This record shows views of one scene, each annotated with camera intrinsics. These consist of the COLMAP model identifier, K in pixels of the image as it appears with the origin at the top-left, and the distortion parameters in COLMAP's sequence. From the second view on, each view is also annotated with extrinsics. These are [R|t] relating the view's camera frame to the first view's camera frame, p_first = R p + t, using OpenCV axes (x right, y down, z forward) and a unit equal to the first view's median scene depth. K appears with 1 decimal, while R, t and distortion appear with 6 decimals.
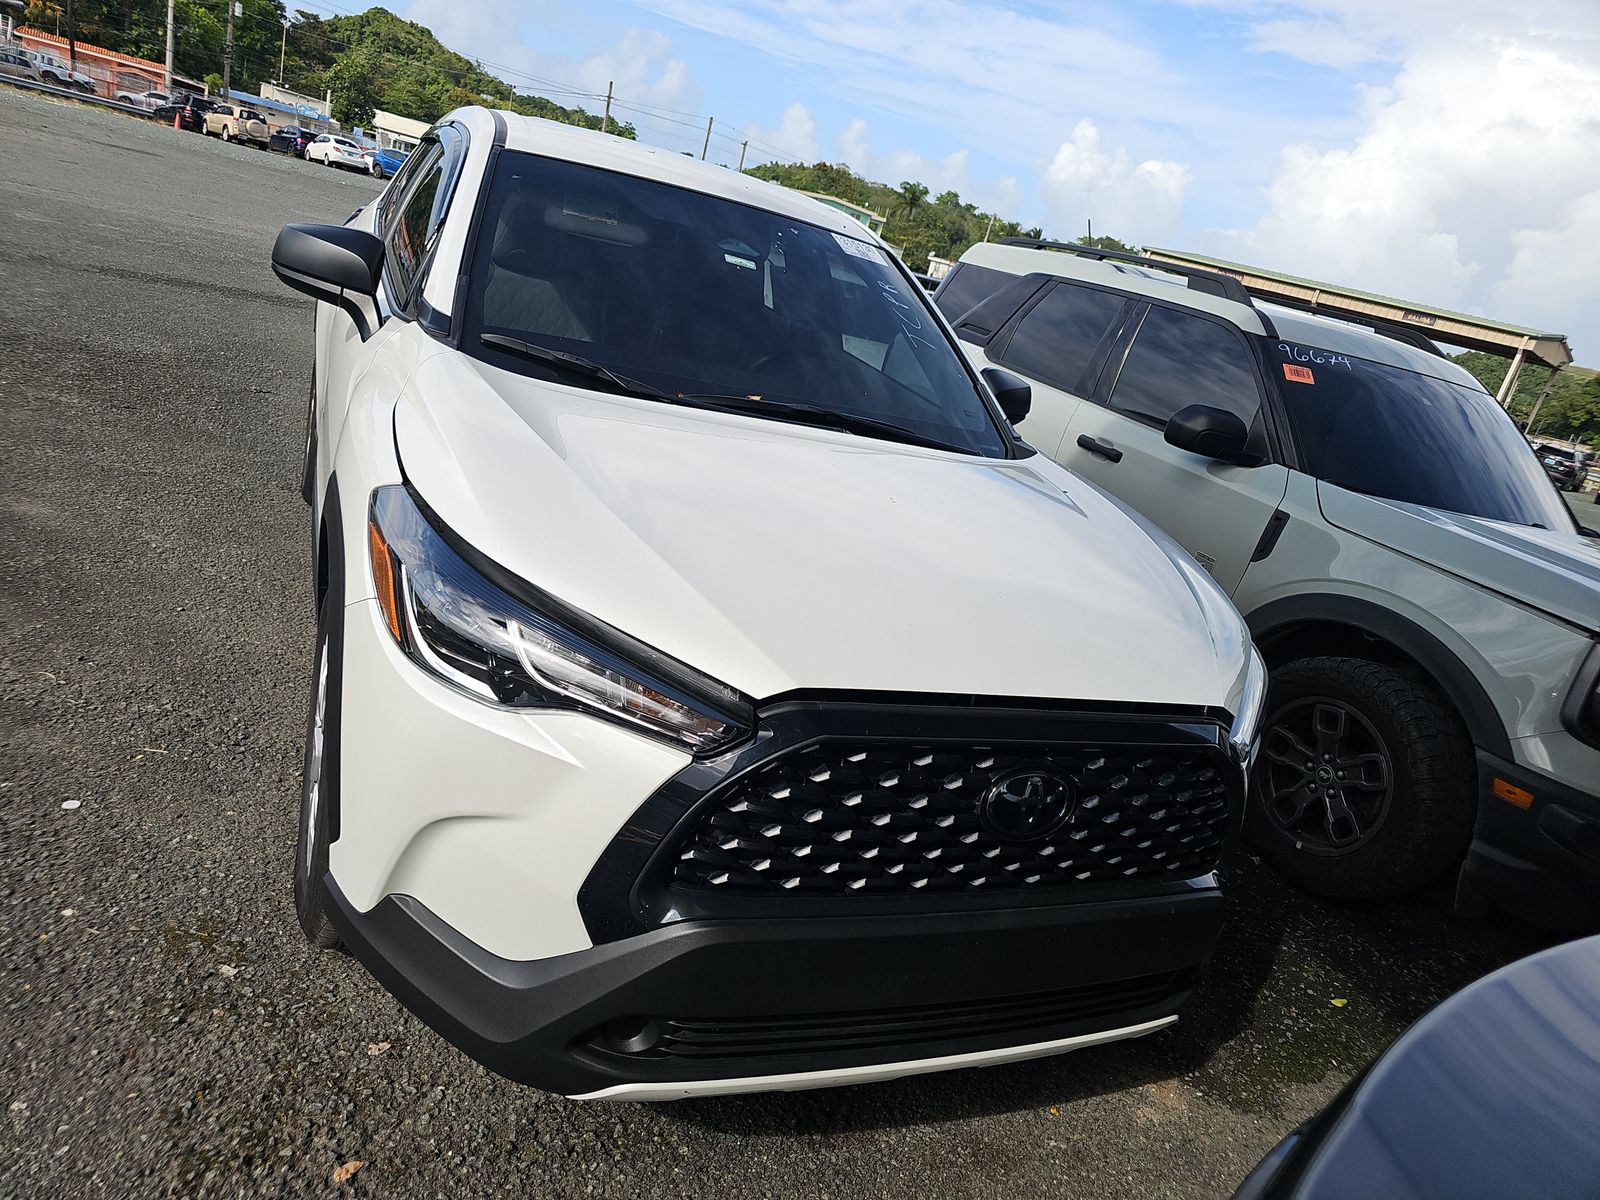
lens RADIAL K [[1080.8, 0, 801.4], [0, 1080.8, 601.8], [0, 0, 1]] dist [0.031691, -0.021449]
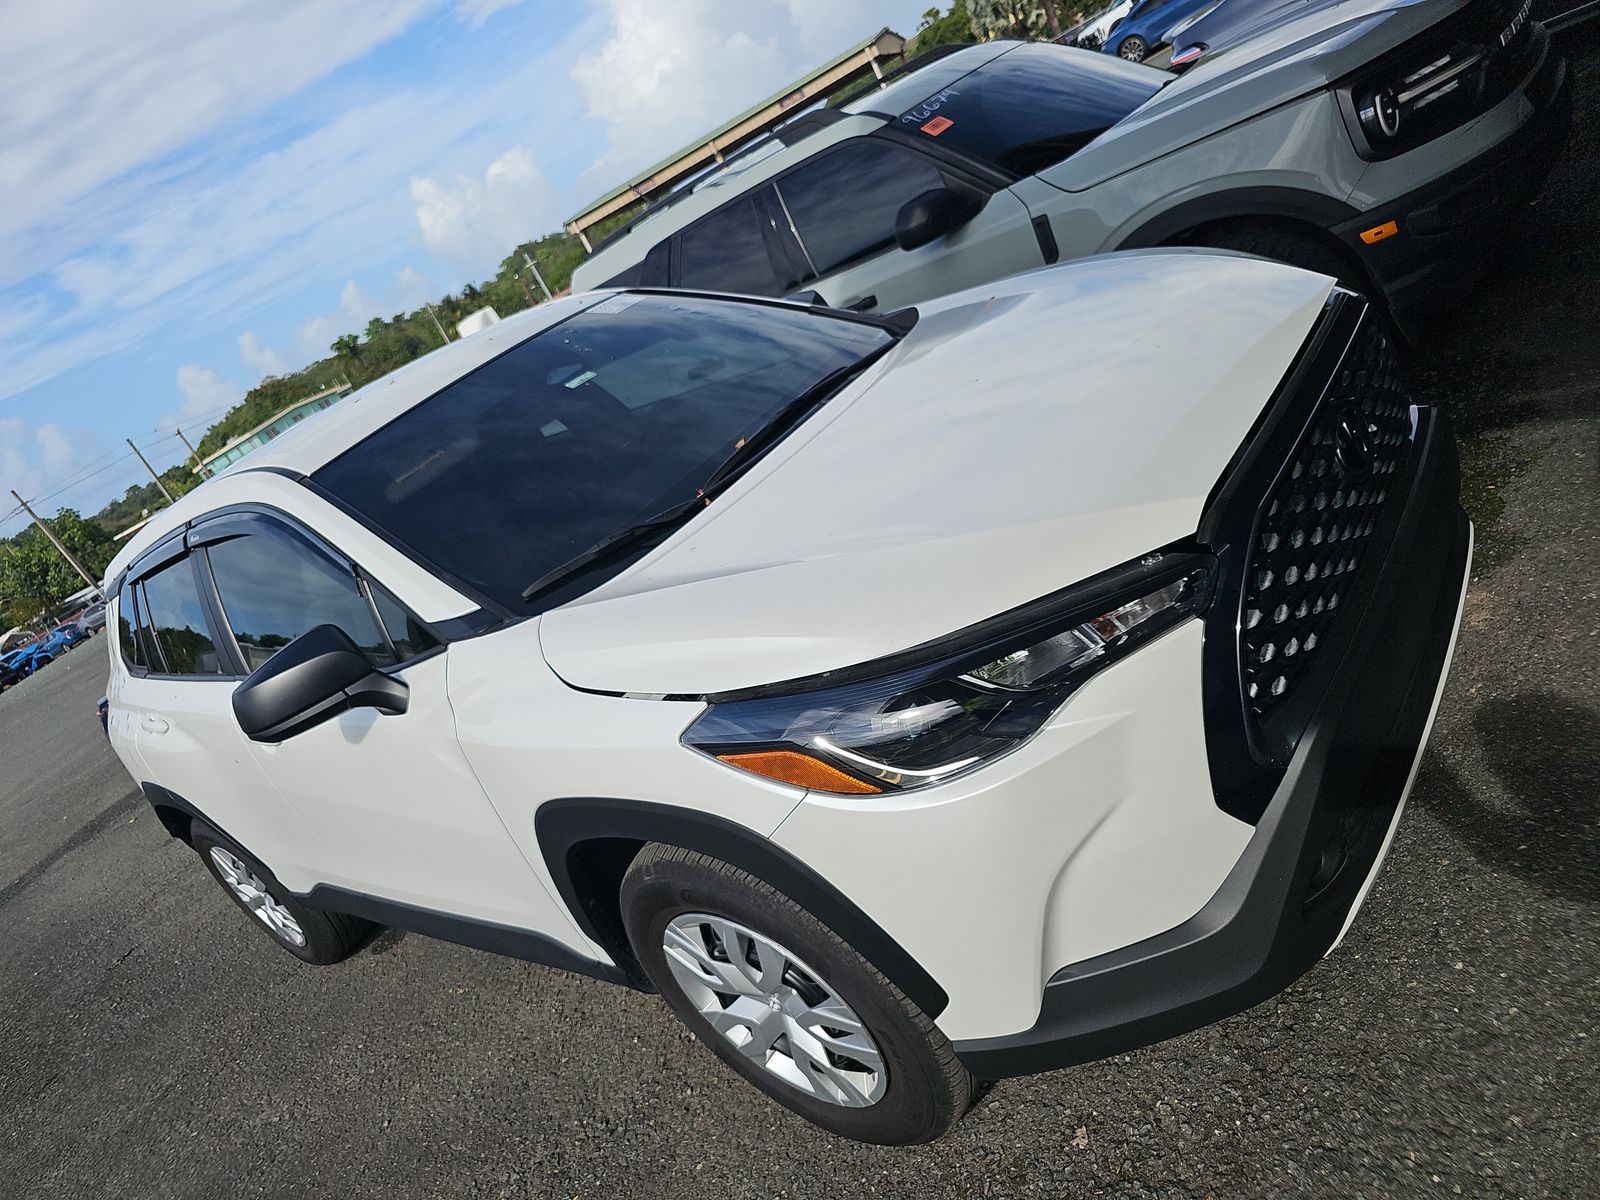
lens RADIAL K [[1080.8, 0, 797.9], [0, 1080.8, 600.0], [0, 0, 1]] dist [0.031691, -0.021449]
pose [[0.640203, -0.738408, 0.211883, -0.271015], [0.741987, 0.665811, 0.078428, -0.111682], [-0.198986, 0.107004, 0.974143, 0.043731]]
